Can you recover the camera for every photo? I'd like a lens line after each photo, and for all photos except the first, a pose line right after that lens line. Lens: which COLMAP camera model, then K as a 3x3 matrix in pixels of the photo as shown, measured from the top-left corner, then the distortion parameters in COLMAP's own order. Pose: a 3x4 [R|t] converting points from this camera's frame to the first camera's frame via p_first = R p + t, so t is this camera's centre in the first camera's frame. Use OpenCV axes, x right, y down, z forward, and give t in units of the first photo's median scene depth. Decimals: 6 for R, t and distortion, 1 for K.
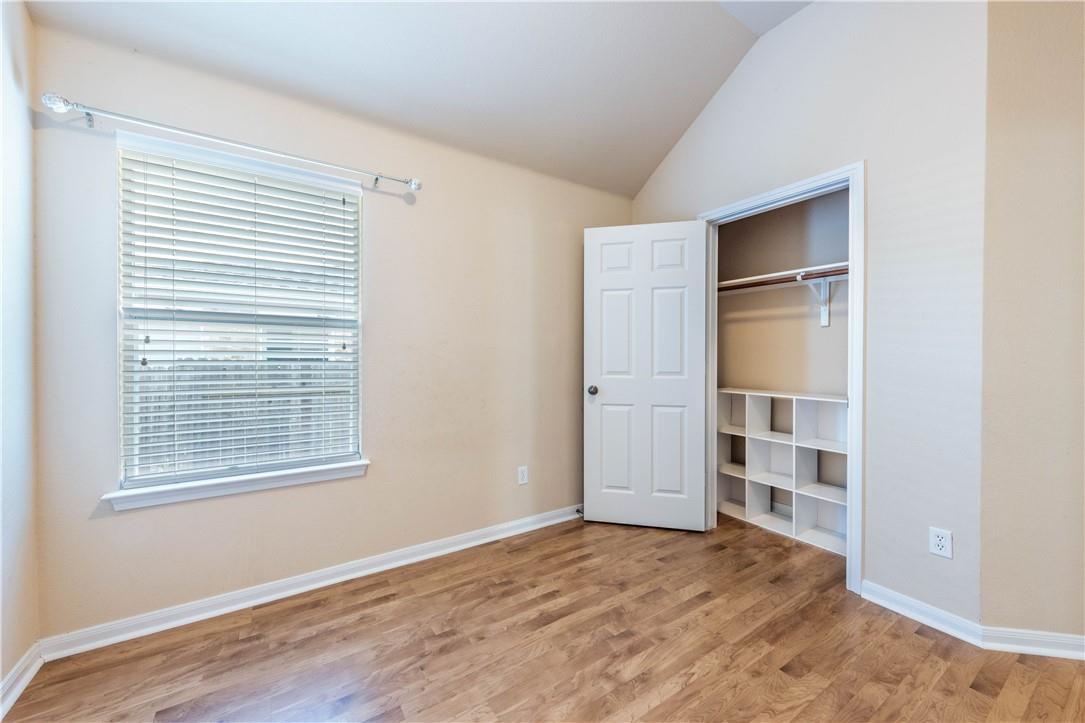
lens RADIAL K [[395.8, 0, 538.2], [0, 395.8, 356.6], [0, 0, 1]] dist [0.007500, -0.001754]
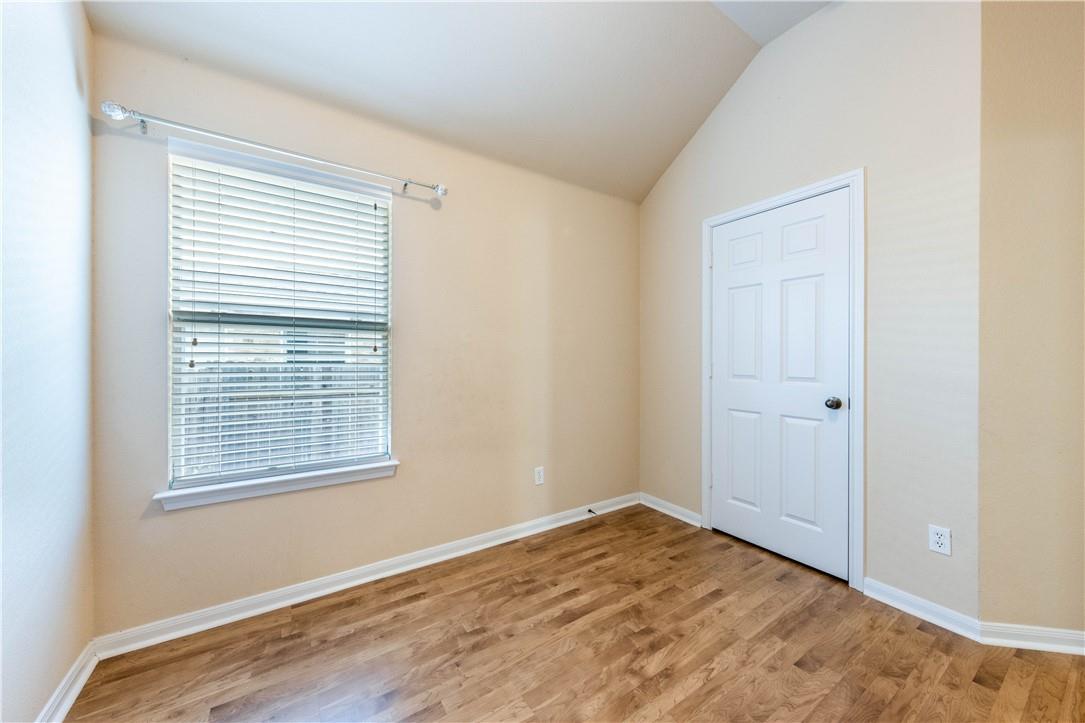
lens RADIAL K [[395.8, 0, 526.4], [0, 395.8, 356.9], [0, 0, 1]] dist [0.007500, -0.001754]
pose [[0.999913, -0.000761, 0.013183, -0.110649], [0.000831, 0.999986, -0.005299, 0.001111], [-0.013179, 0.005309, 0.999899, -0.020478]]
